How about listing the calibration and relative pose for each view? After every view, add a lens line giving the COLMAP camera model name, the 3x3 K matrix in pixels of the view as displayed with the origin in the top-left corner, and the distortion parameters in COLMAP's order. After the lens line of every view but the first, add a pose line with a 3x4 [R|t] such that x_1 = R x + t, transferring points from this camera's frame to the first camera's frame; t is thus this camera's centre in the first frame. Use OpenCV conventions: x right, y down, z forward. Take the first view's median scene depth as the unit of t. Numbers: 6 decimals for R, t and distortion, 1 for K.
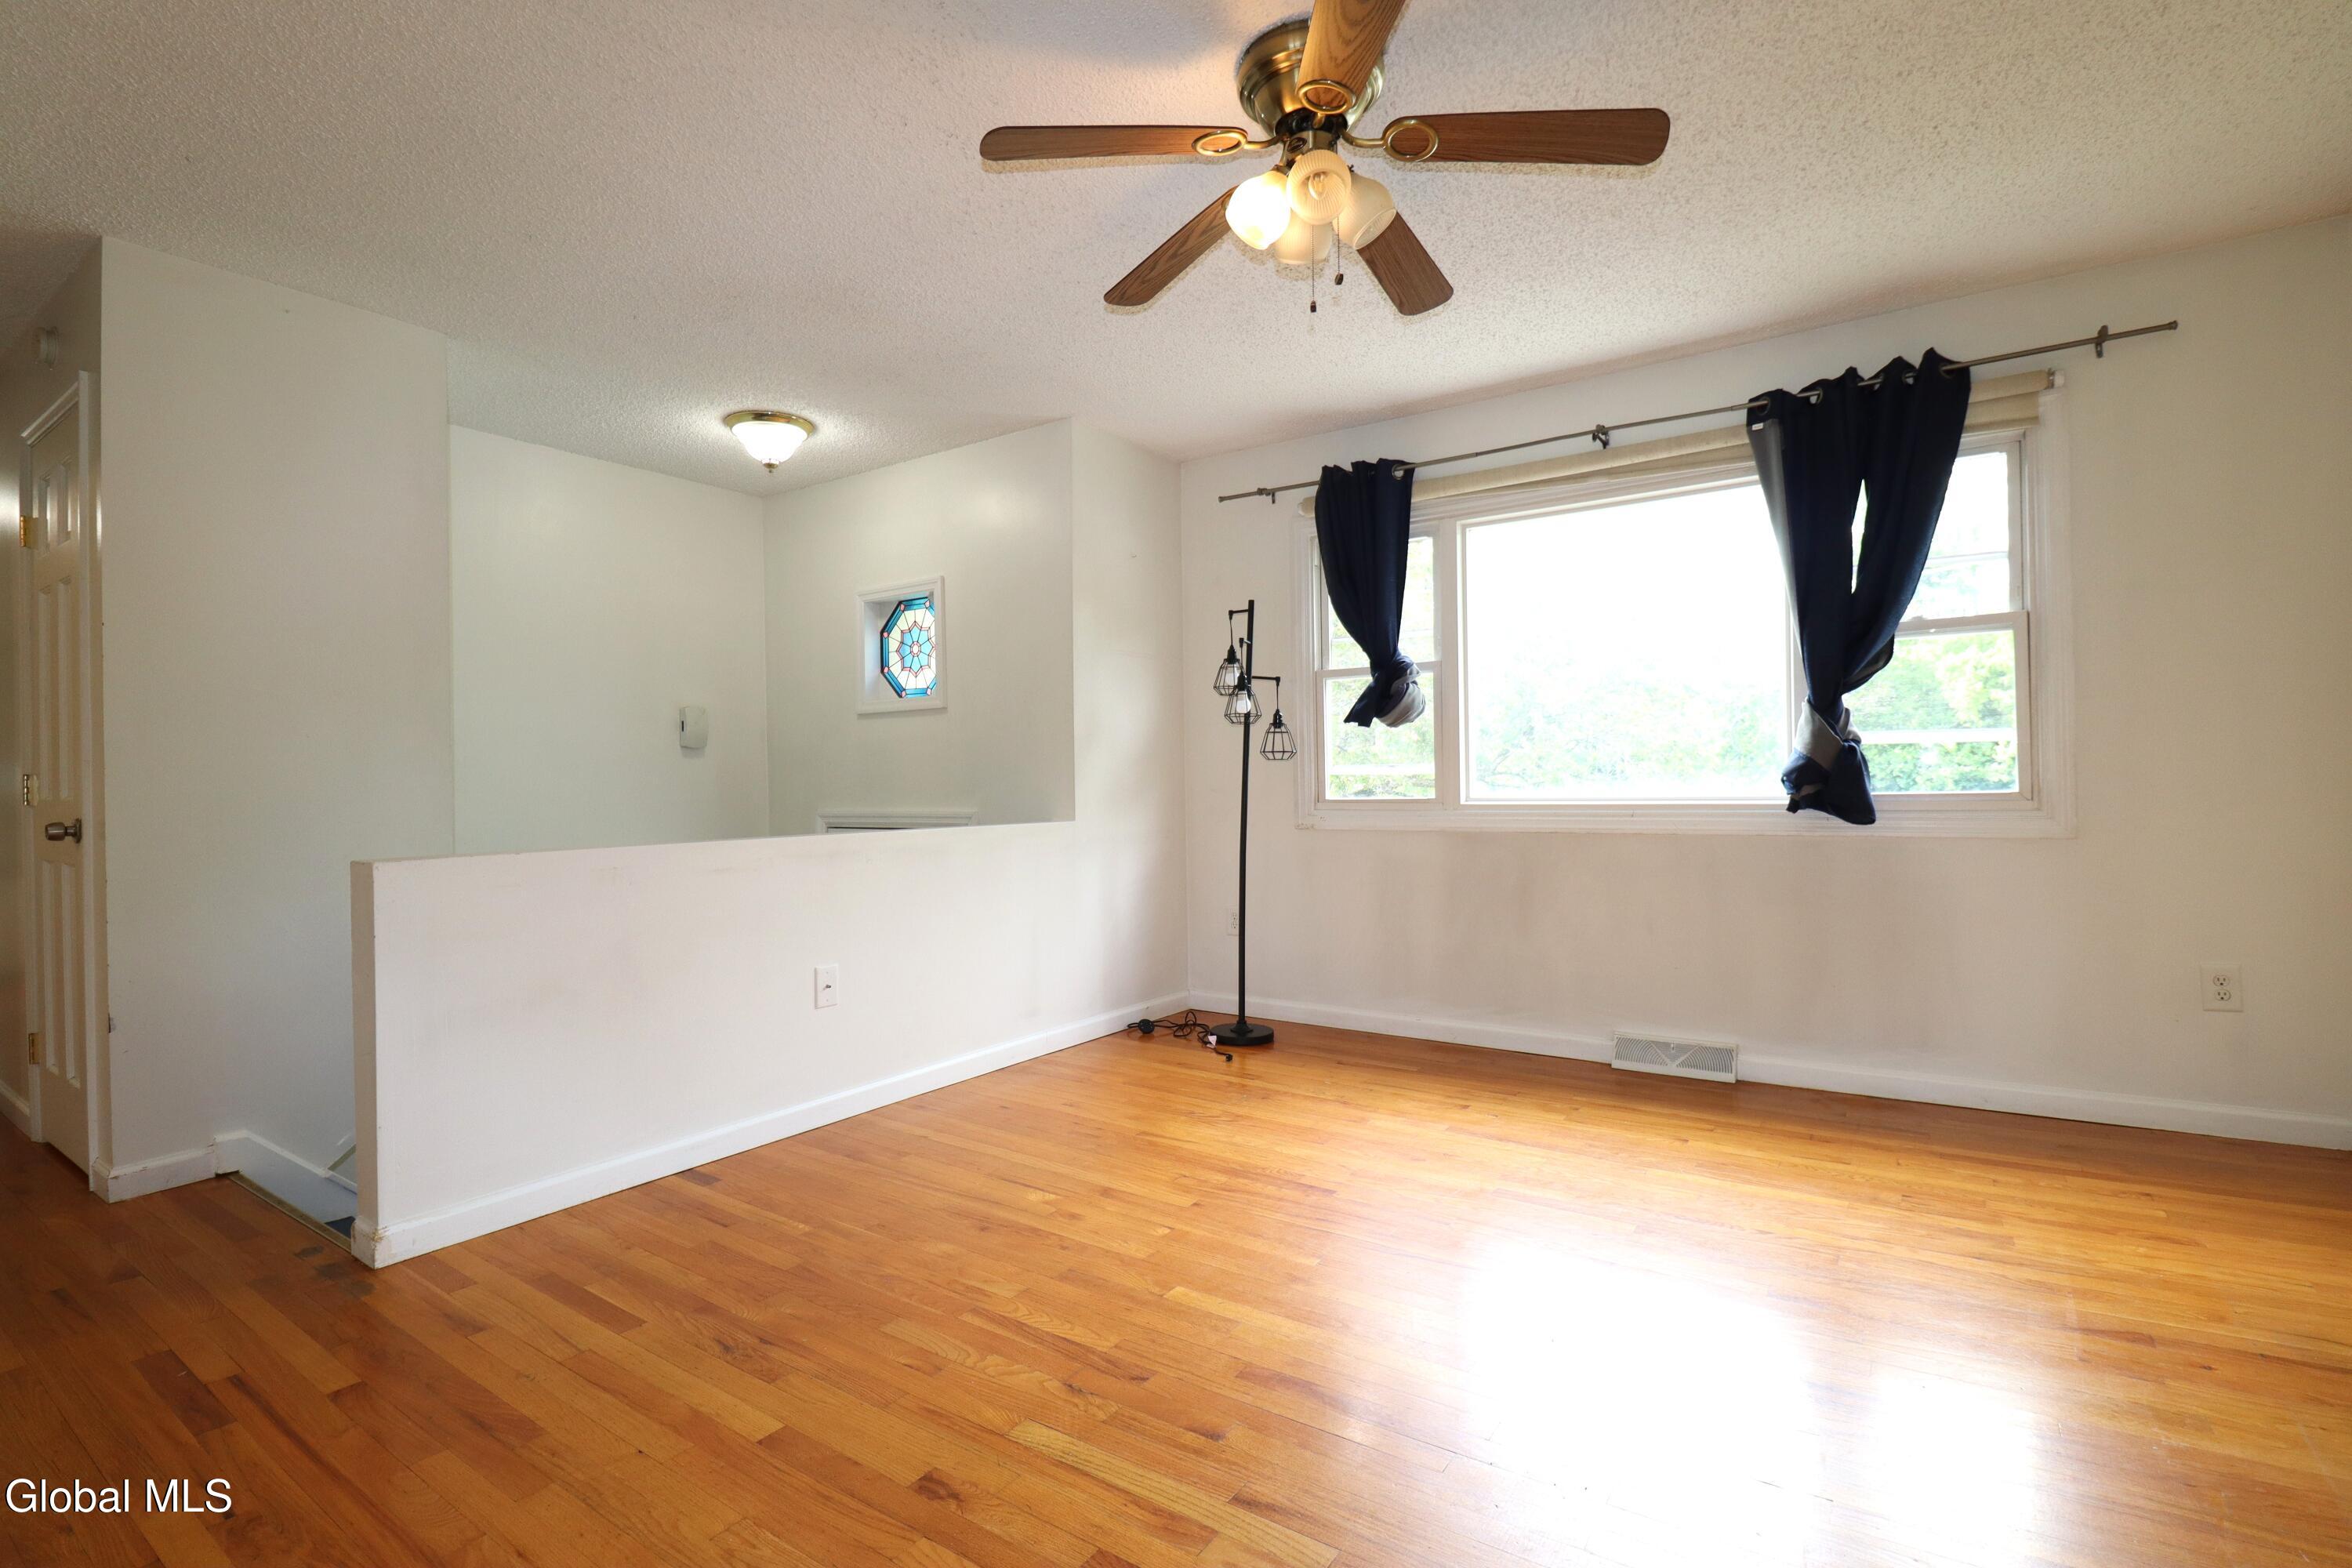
lens RADIAL K [[1100.7, 0, 1175.5], [0, 1100.7, 782.0], [0, 0, 1]] dist [-0.003584, -0.000411]
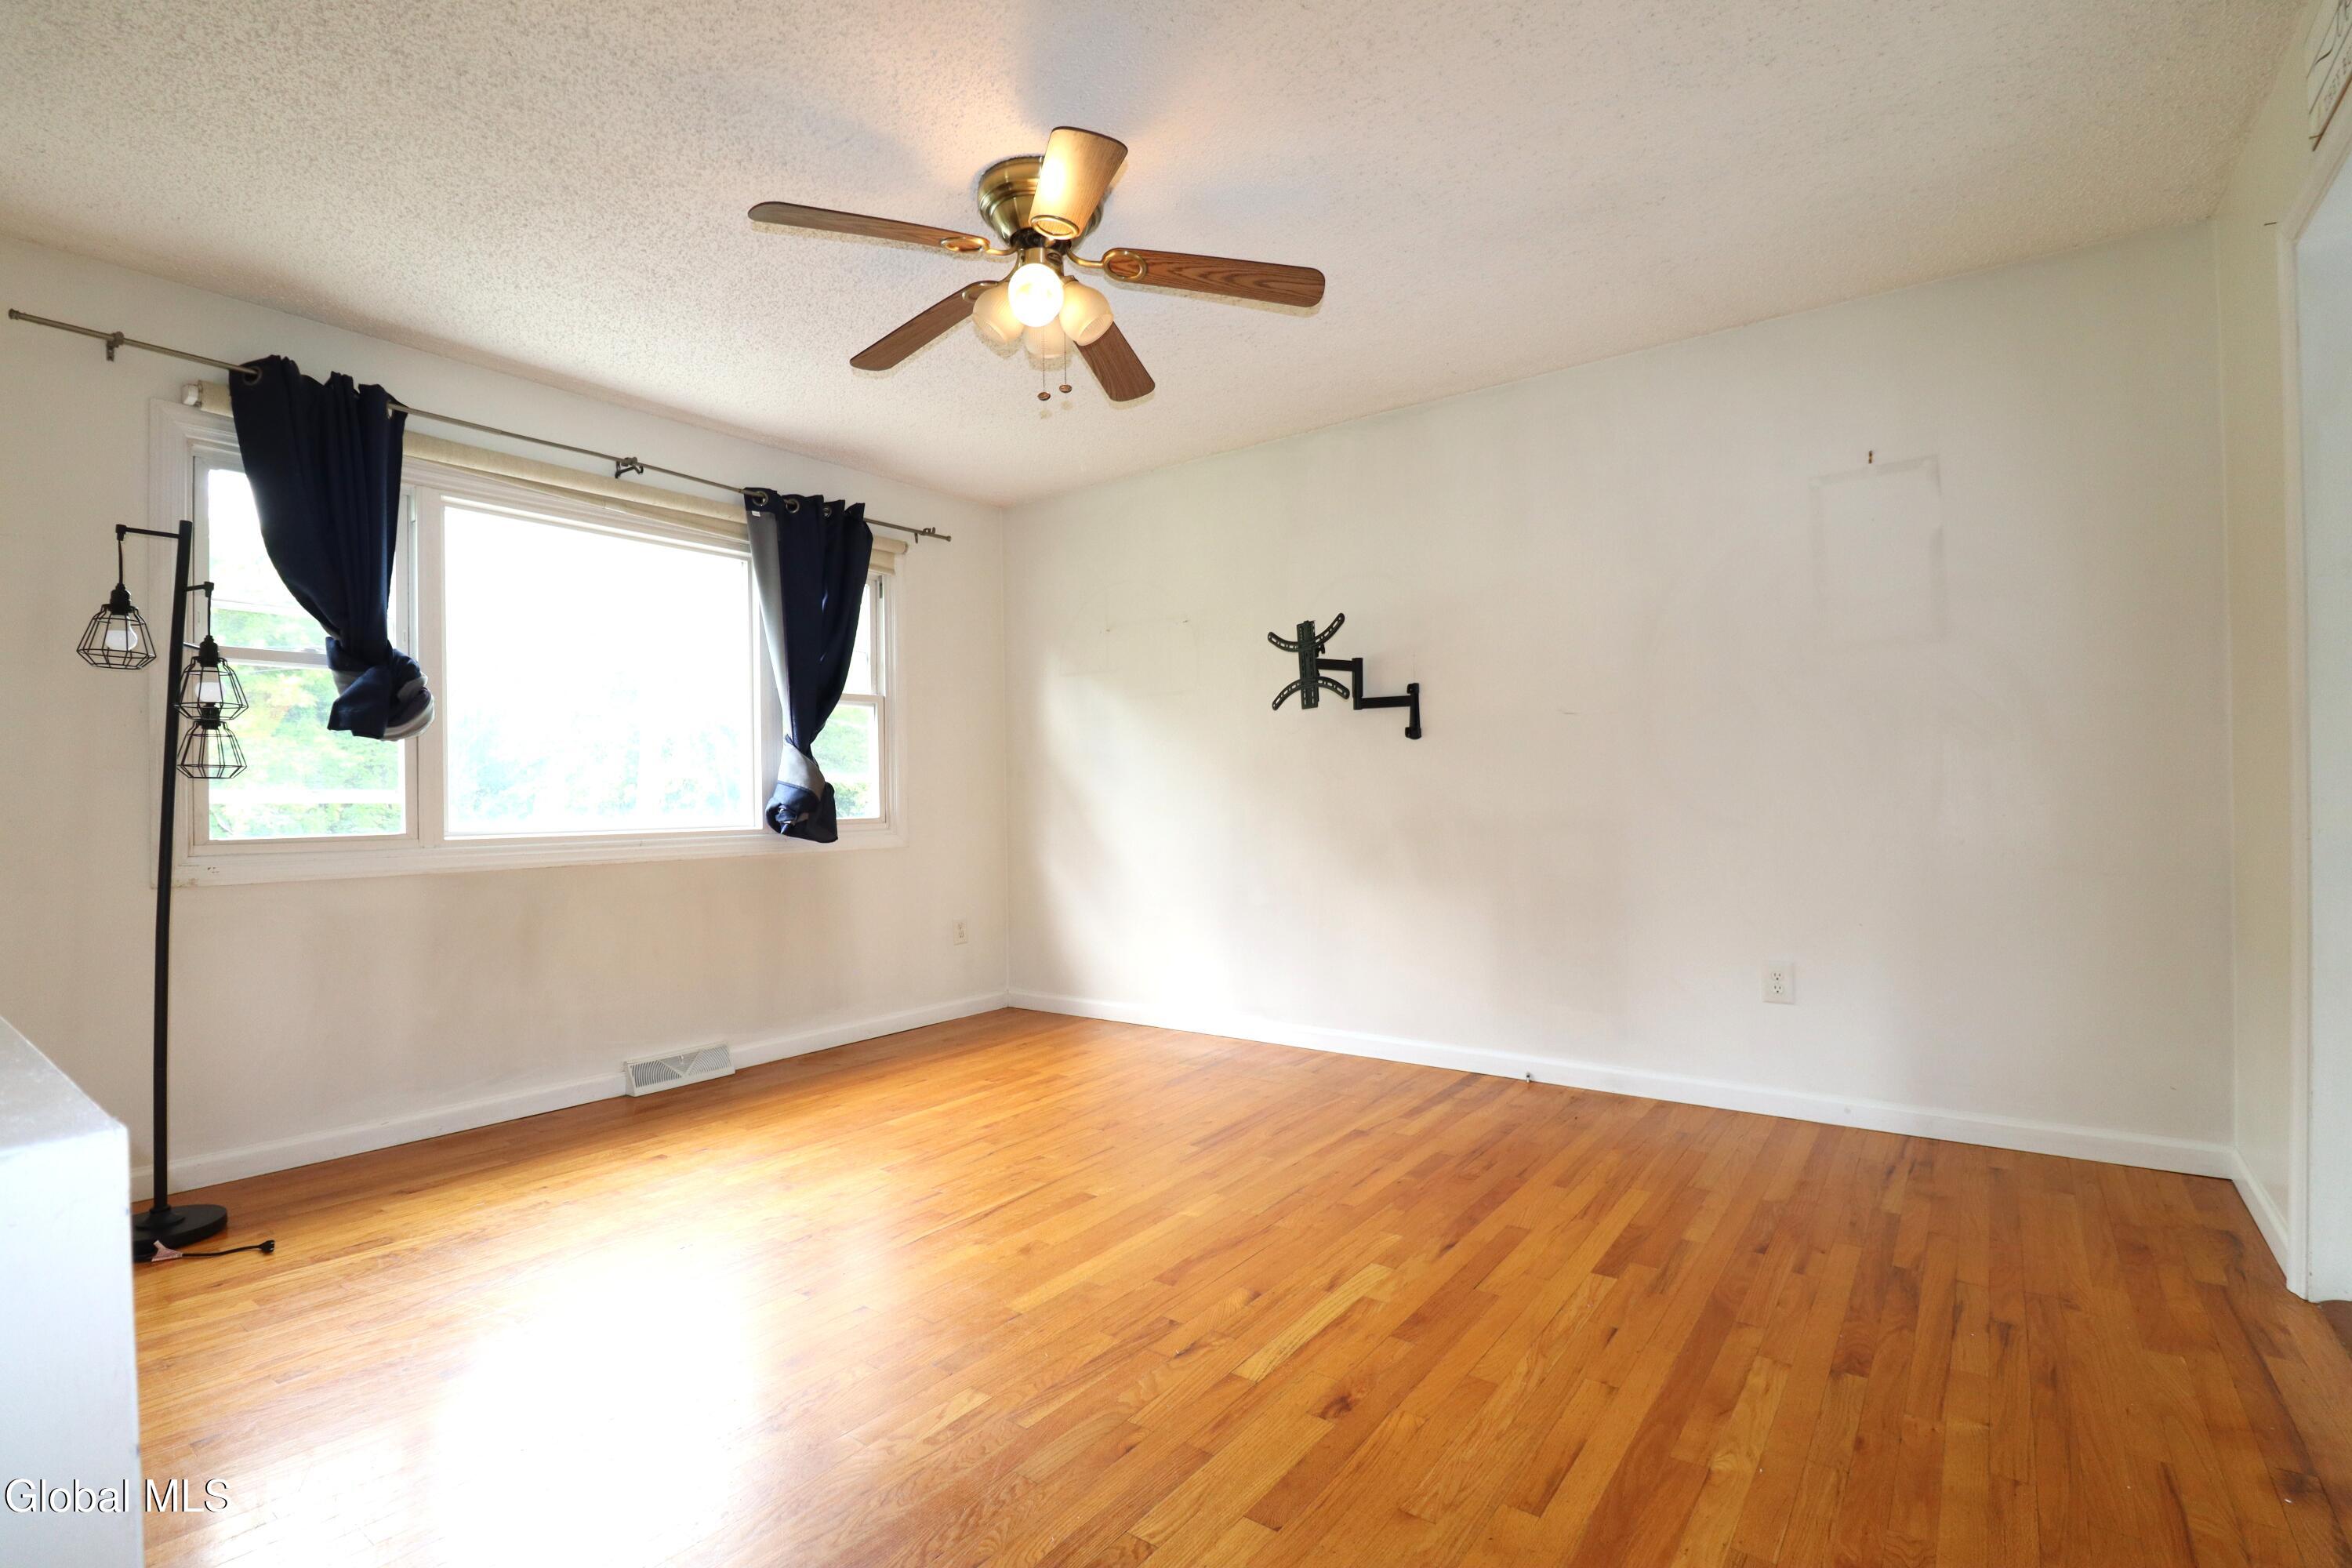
lens RADIAL K [[1090.4, 0, 1165.3], [0, 1090.4, 788.0], [0, 0, 1]] dist [-0.002092, -0.012605]
pose [[0.034602, 0.022956, 0.999137, -0.611634], [0.010853, 0.999669, -0.023344, 0.007267], [-0.999342, 0.011652, 0.034342, 0.501251]]
